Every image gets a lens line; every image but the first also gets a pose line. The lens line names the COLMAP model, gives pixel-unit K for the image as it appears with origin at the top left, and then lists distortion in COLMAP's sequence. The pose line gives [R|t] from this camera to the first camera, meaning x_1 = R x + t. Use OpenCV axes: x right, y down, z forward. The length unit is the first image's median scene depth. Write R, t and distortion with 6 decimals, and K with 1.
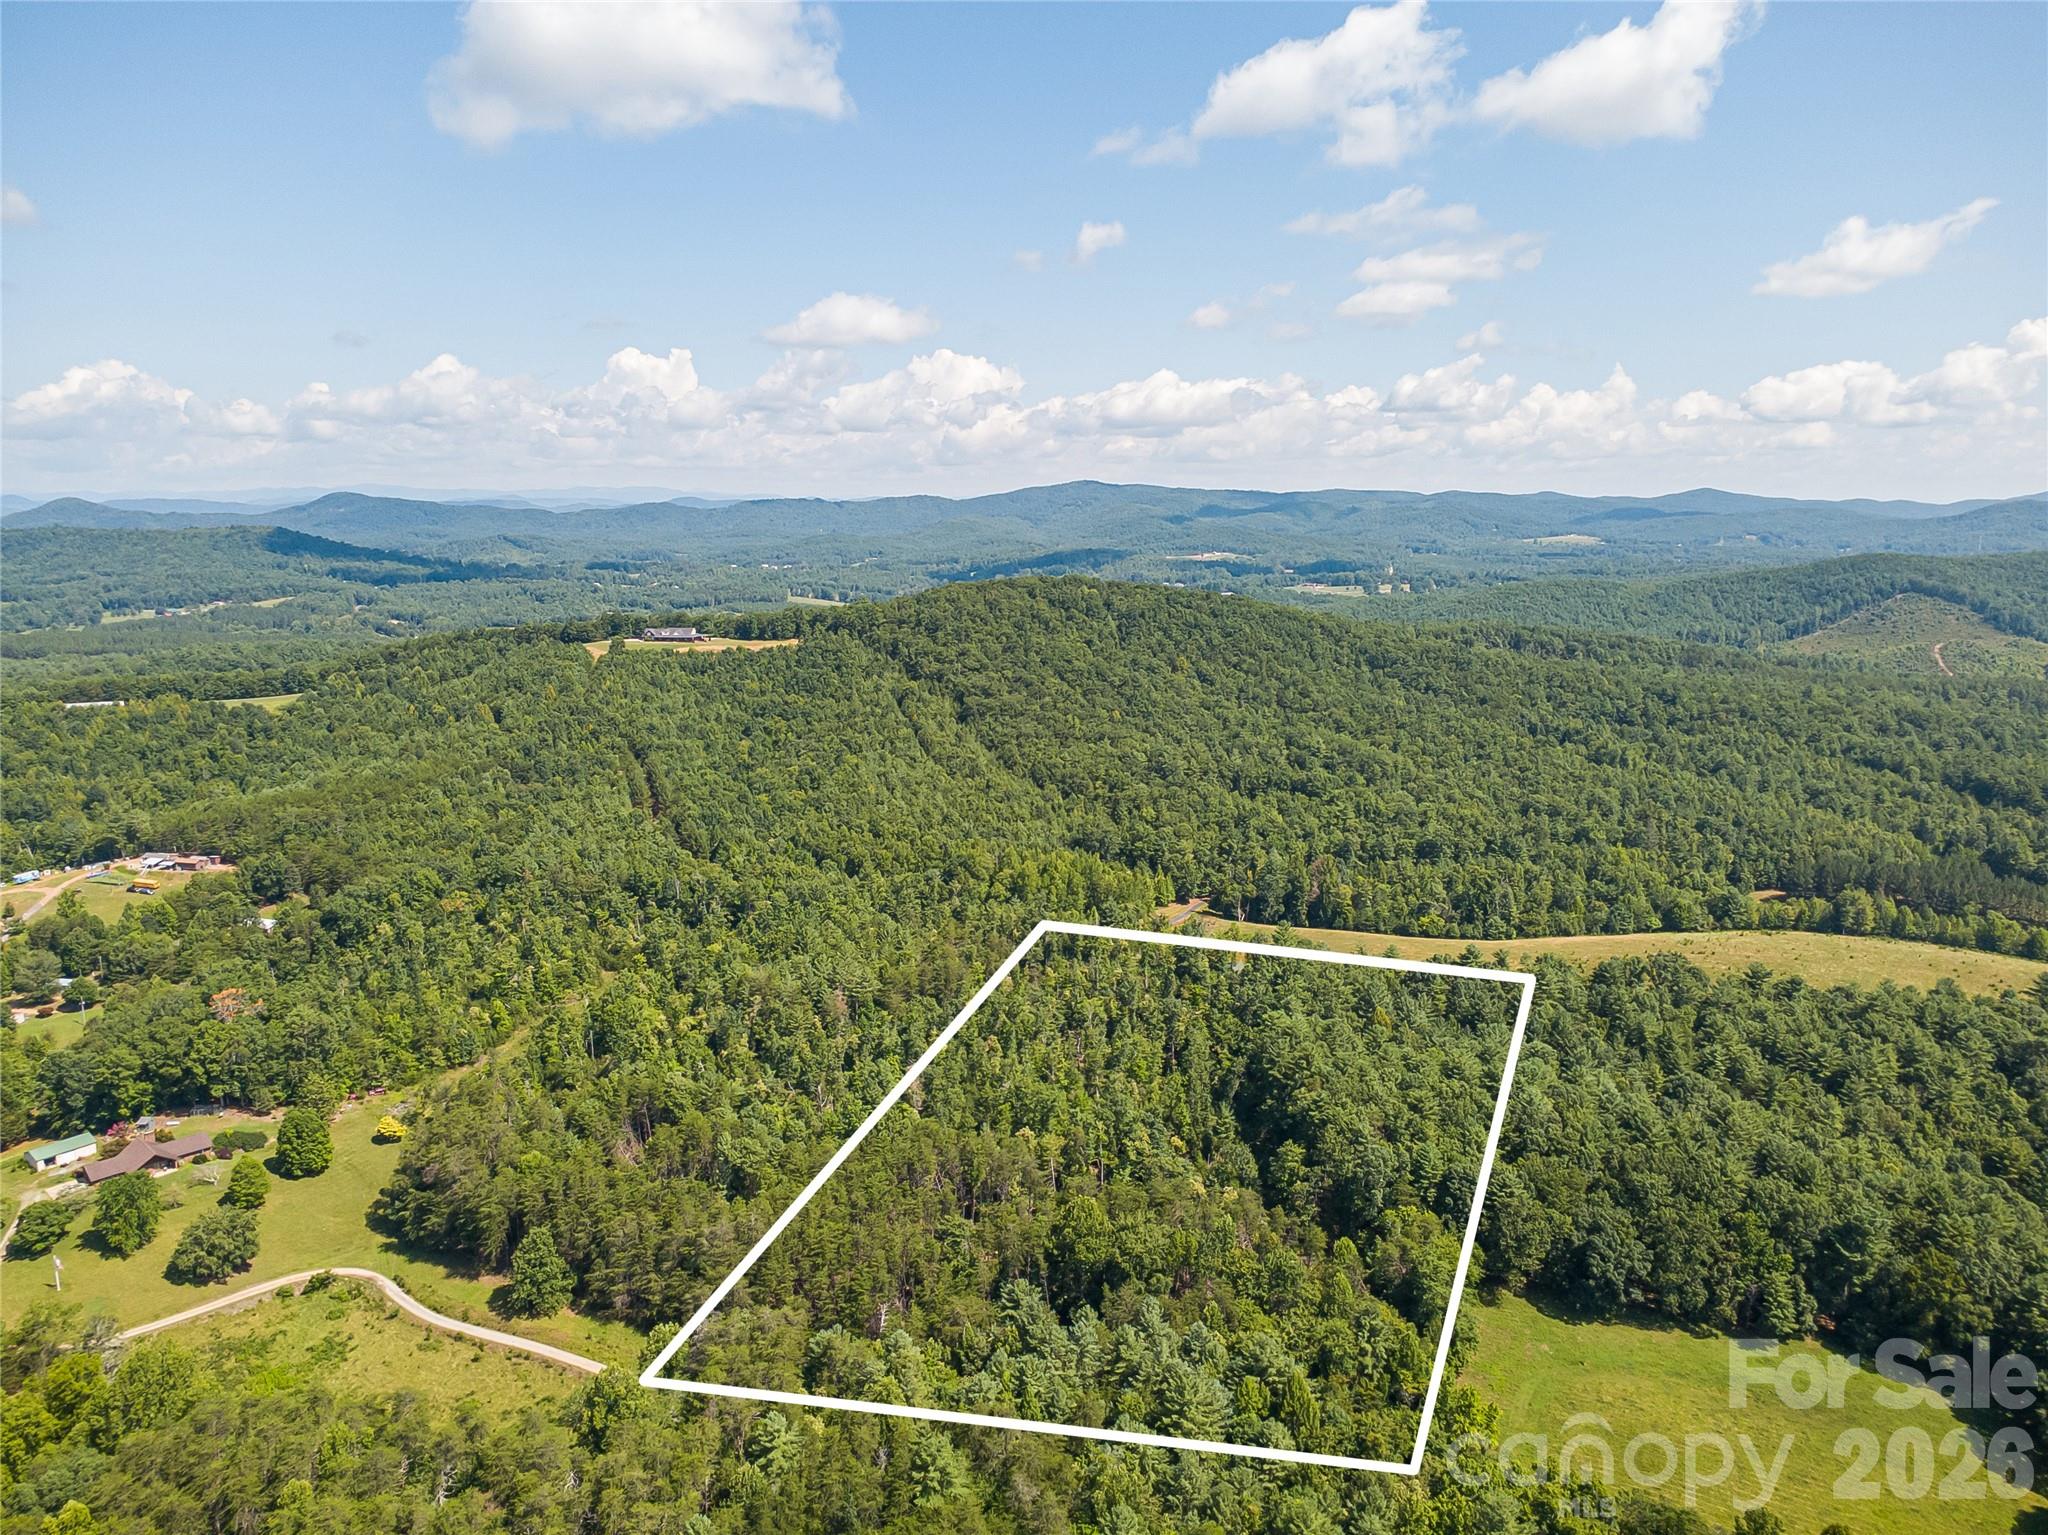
lens RADIAL K [[1442.2, 0, 1030.2], [0, 1442.2, 753.3], [0, 0, 1]] dist [0.006042, 0.001023]
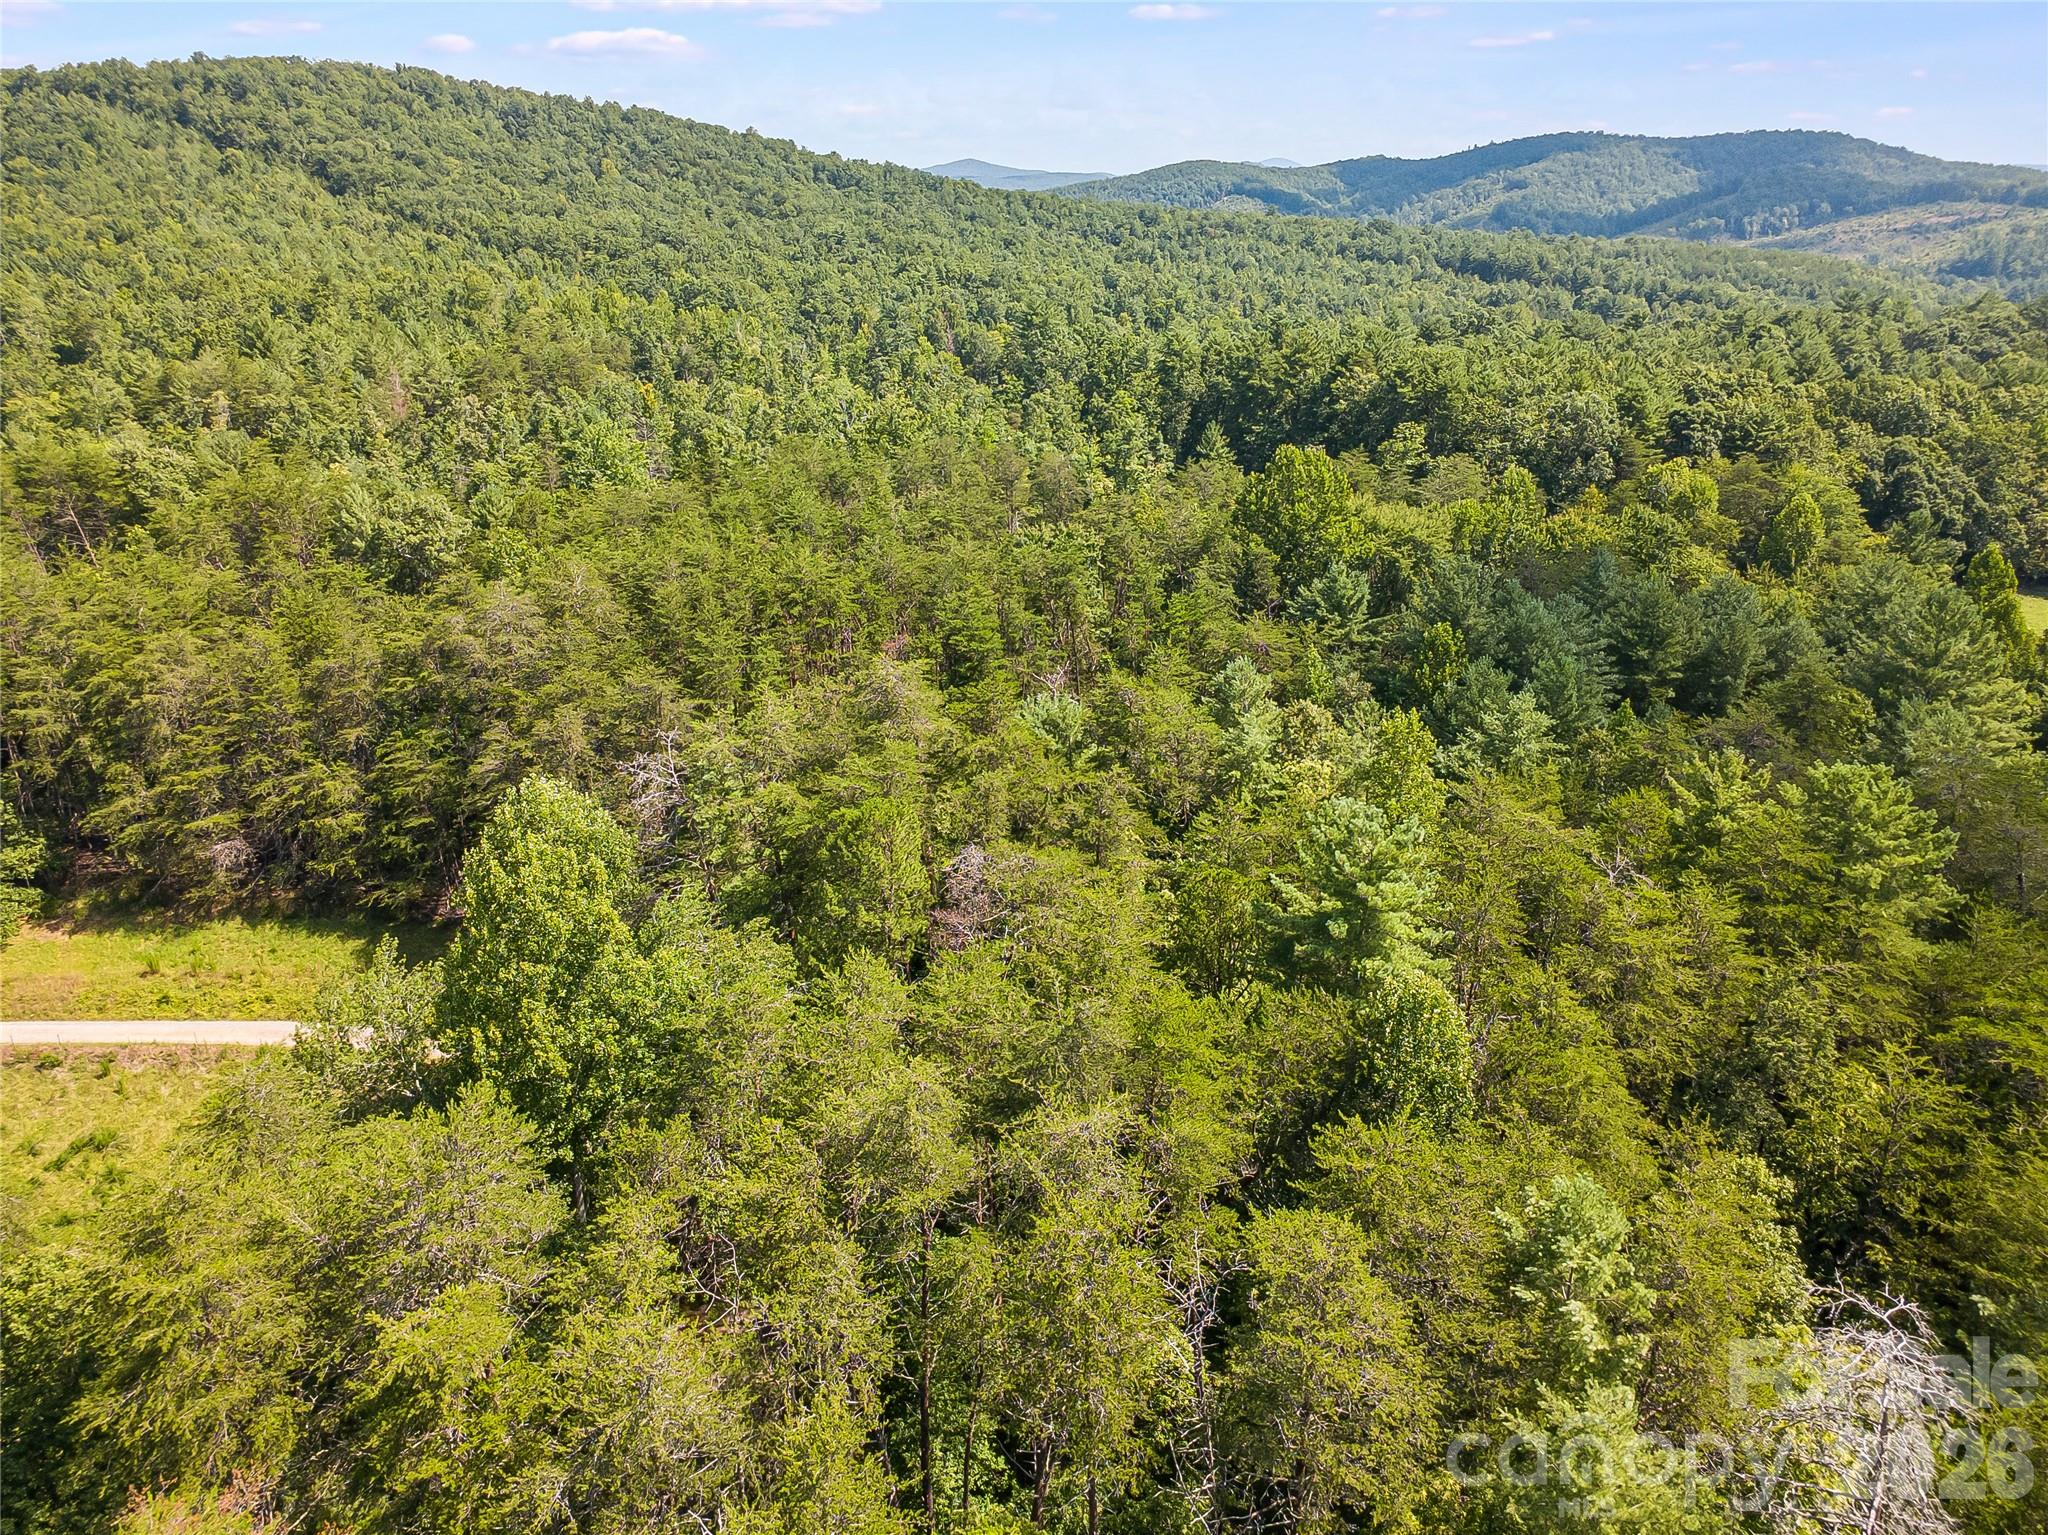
lens RADIAL K [[1442.2, 0, 1035.2], [0, 1442.2, 757.7], [0, 0, 1]] dist [0.006042, 0.001023]
pose [[0.885029, -0.168224, 0.434079, -0.083414], [0.076932, 0.972458, 0.220016, 0.094900], [-0.459136, -0.161326, 0.873595, 0.196192]]
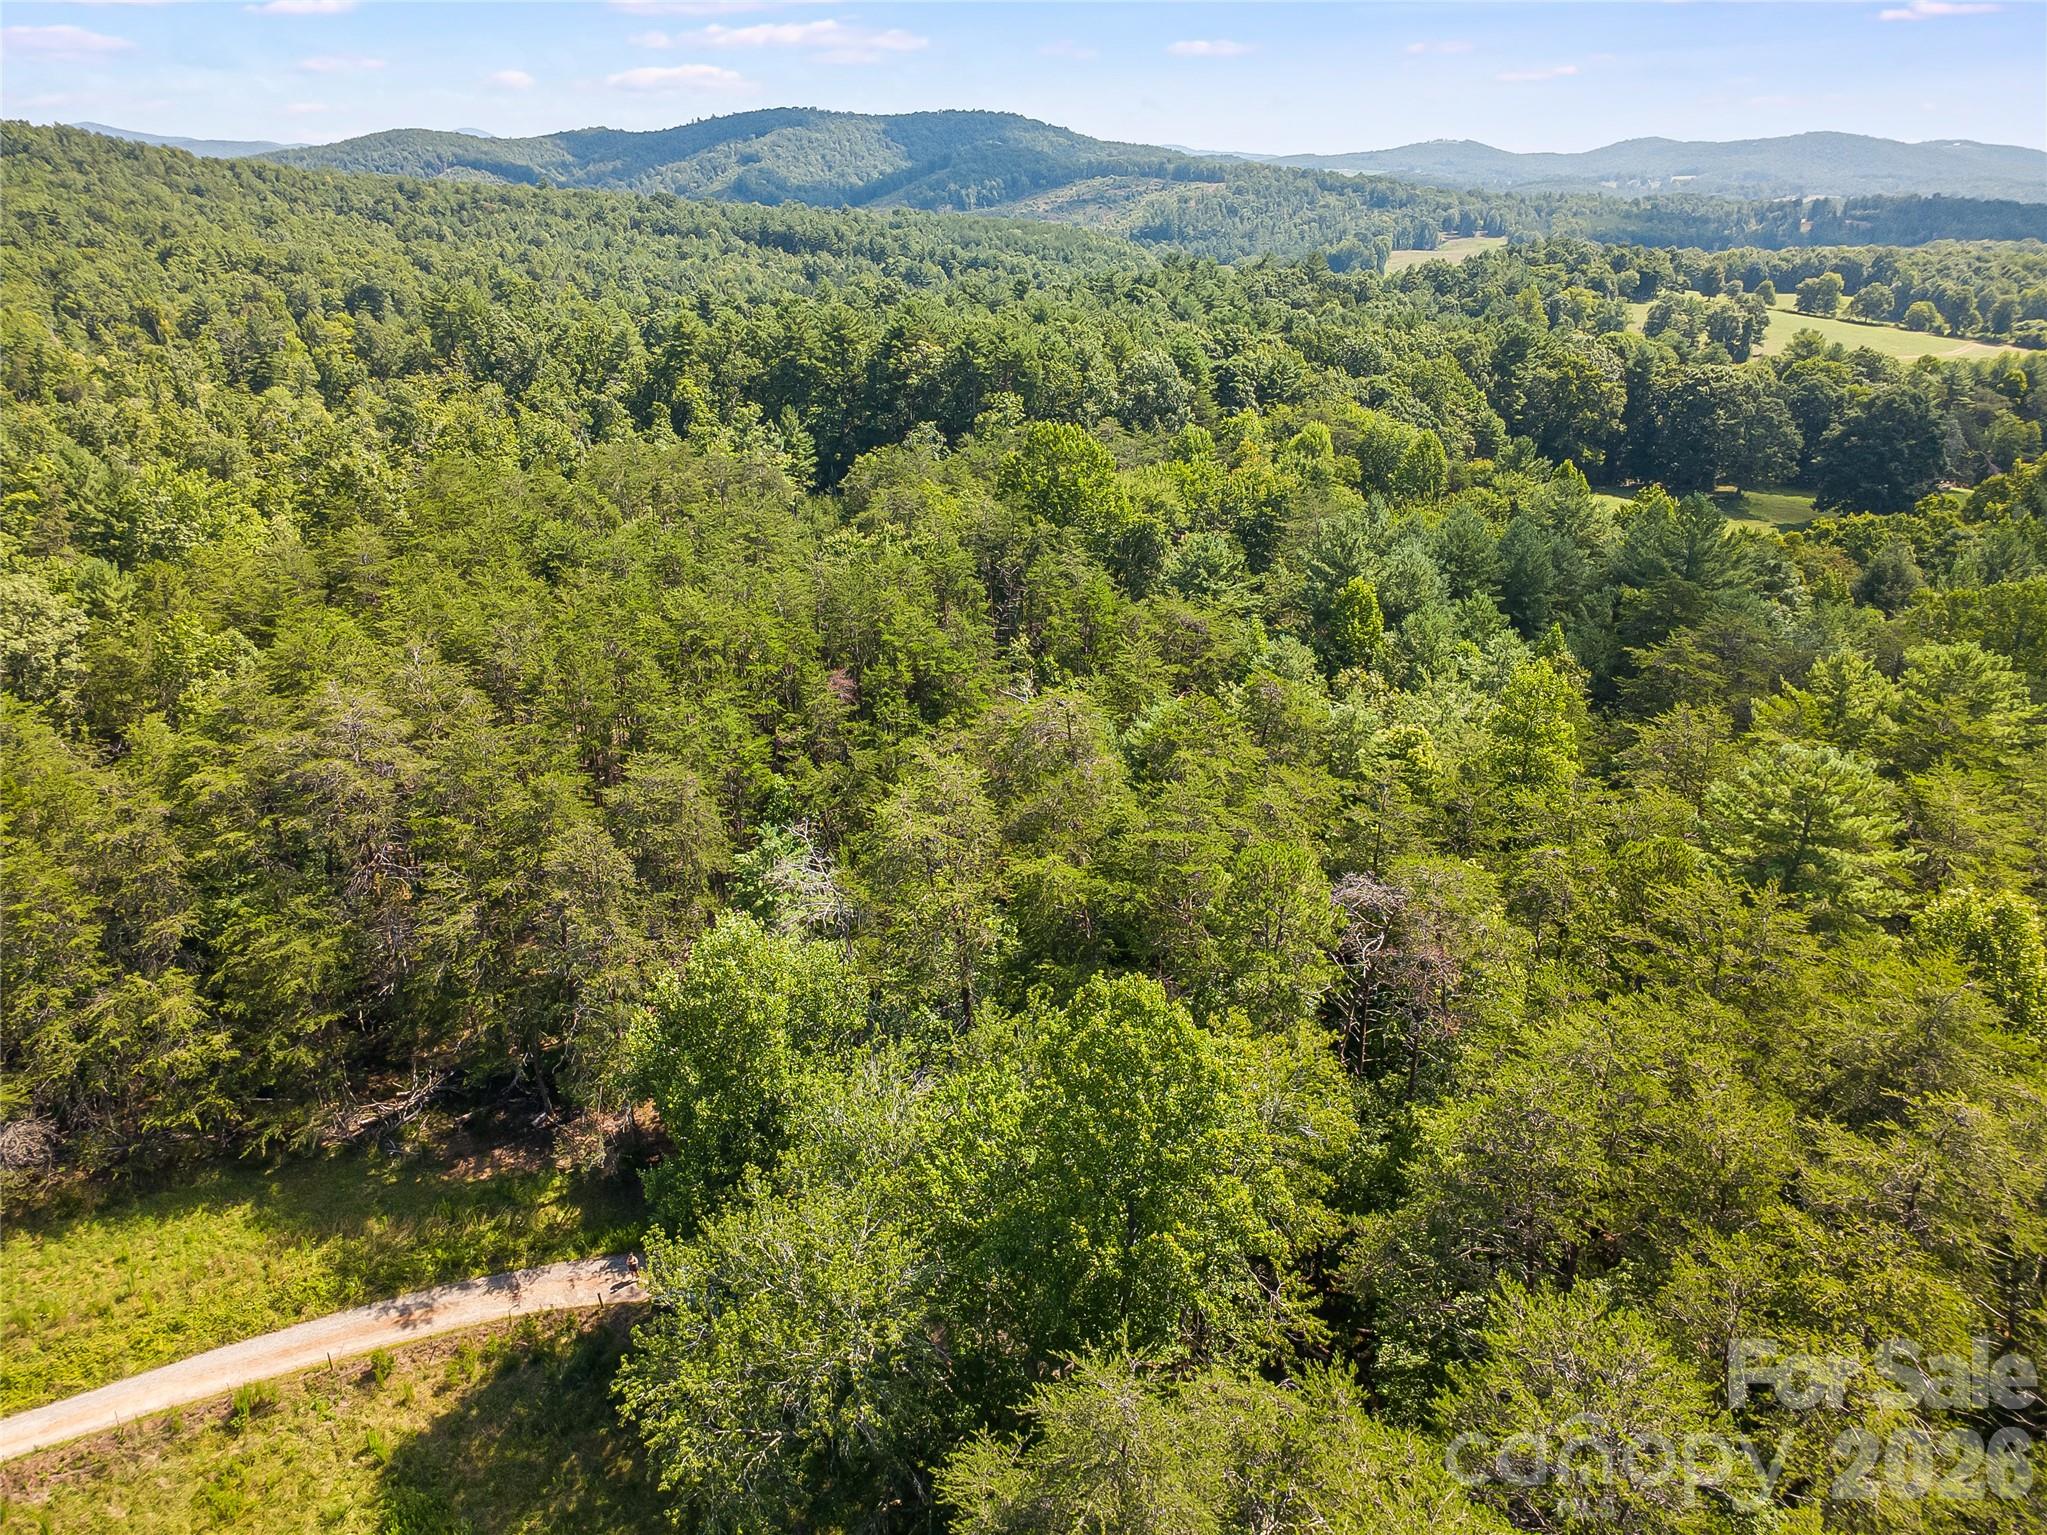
lens RADIAL K [[1441.5, 0, 1032.1], [0, 1441.5, 746.4], [0, 0, 1]] dist [0.006042, 0.001023]
pose [[0.552238, -0.307545, 0.774887, -0.114481], [0.136277, 0.950269, 0.280032, 0.088419], [-0.822473, -0.049045, 0.566686, 0.236774]]
